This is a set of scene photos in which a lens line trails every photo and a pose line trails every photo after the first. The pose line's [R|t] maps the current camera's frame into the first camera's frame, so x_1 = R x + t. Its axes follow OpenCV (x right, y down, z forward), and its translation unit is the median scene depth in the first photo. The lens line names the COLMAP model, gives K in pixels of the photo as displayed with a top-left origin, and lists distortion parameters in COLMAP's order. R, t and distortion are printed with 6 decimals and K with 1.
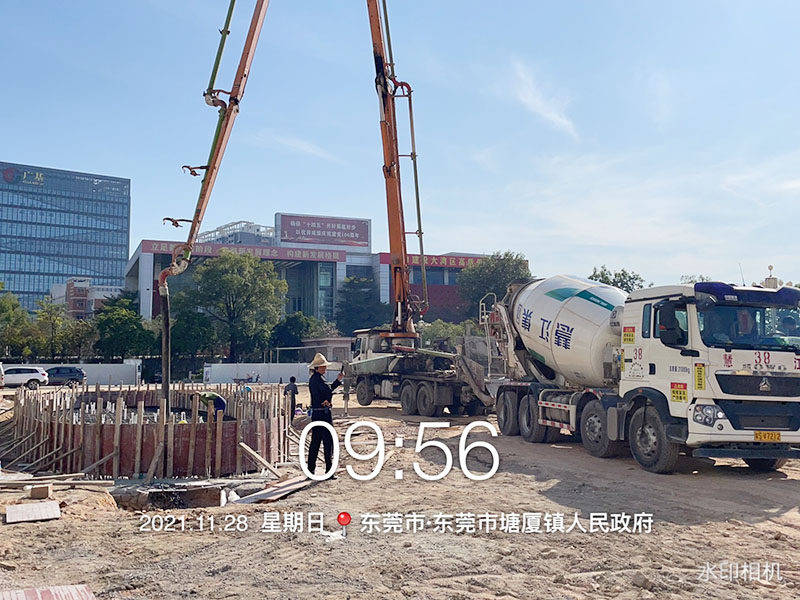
lens RADIAL K [[787.5, 0, 436.4], [0, 787.5, 290.9], [0, 0, 1]] dist [0.045465, 0.000000]
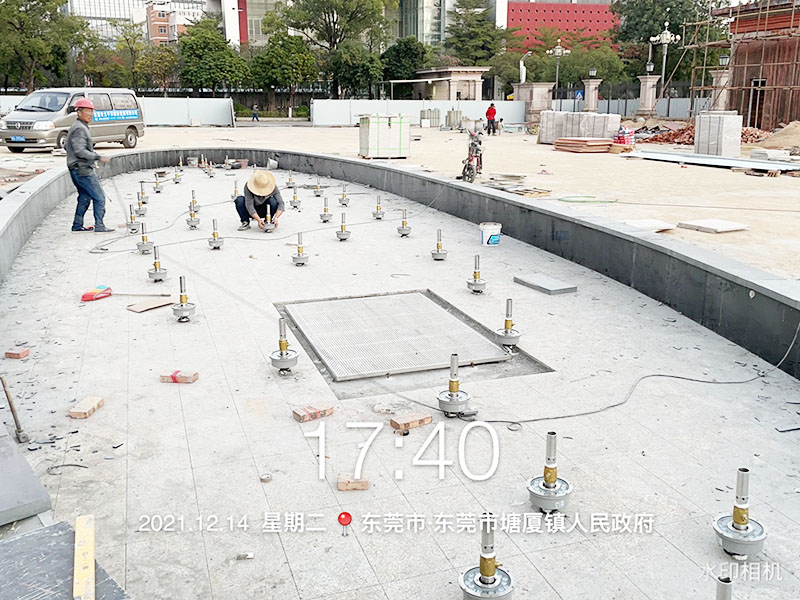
lens RADIAL K [[787.5, 0, 396.4], [0, 787.5, 290.2], [0, 0, 1]] dist [0.045465, 0.000000]
pose [[0.988794, 0.042597, -0.143084, -0.043979], [0.005624, 0.947121, 0.320828, 0.009749], [0.149184, -0.318037, 0.936267, 0.102644]]
